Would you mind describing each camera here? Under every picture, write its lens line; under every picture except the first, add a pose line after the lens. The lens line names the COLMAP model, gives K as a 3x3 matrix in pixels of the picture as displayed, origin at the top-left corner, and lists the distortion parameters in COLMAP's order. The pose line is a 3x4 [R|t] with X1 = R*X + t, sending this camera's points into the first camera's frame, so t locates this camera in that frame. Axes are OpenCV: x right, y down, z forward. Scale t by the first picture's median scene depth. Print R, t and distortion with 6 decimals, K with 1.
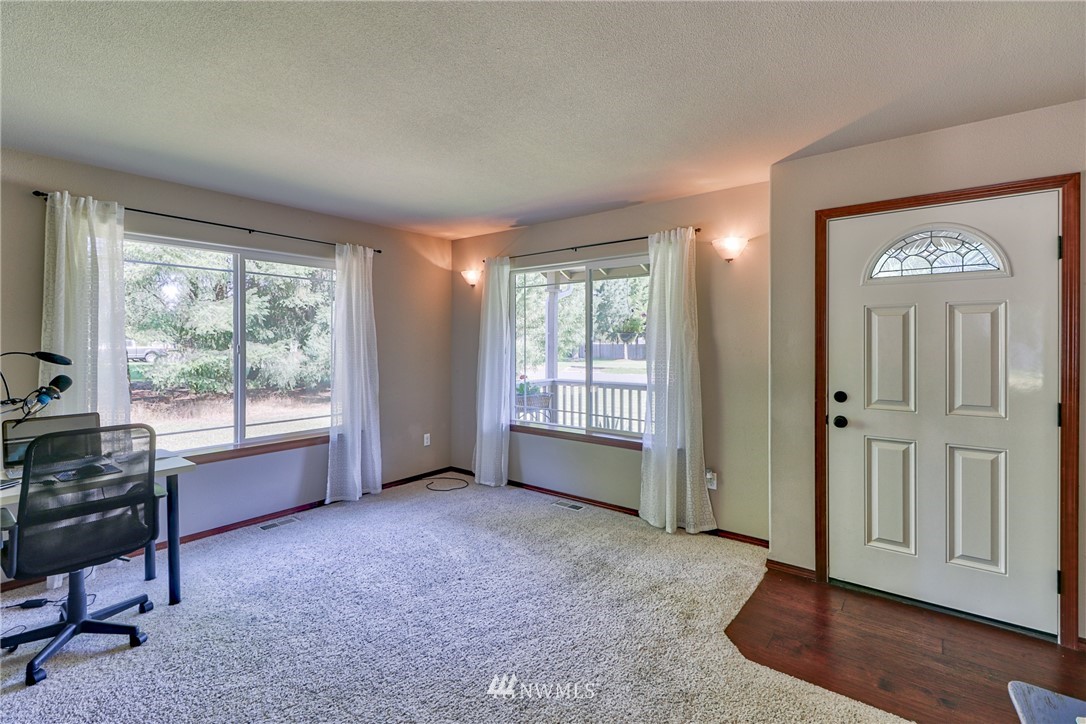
lens RADIAL K [[493.2, 0, 535.3], [0, 493.2, 341.3], [0, 0, 1]] dist [0.018485, -0.007307]
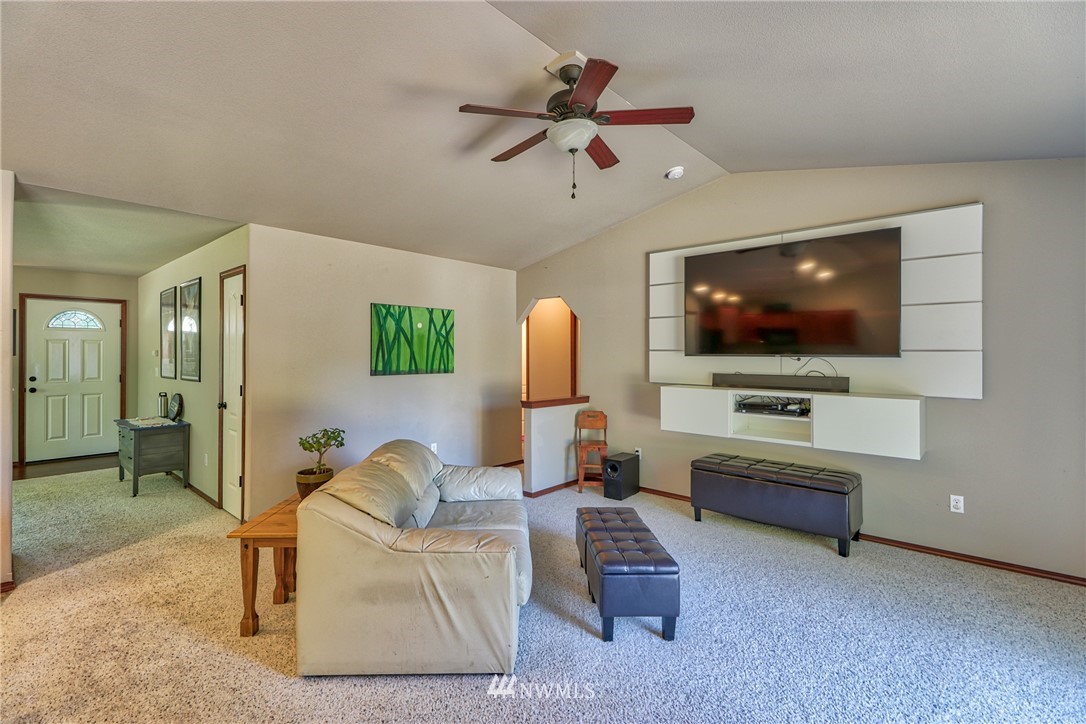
lens RADIAL K [[493.2, 0, 539.3], [0, 493.2, 353.6], [0, 0, 1]] dist [0.018485, -0.007307]
pose [[0.069520, -0.000531, 0.997580, -1.509515], [-0.001714, 0.999998, 0.000651, -0.008527], [-0.997579, -0.001755, 0.069519, -1.475129]]
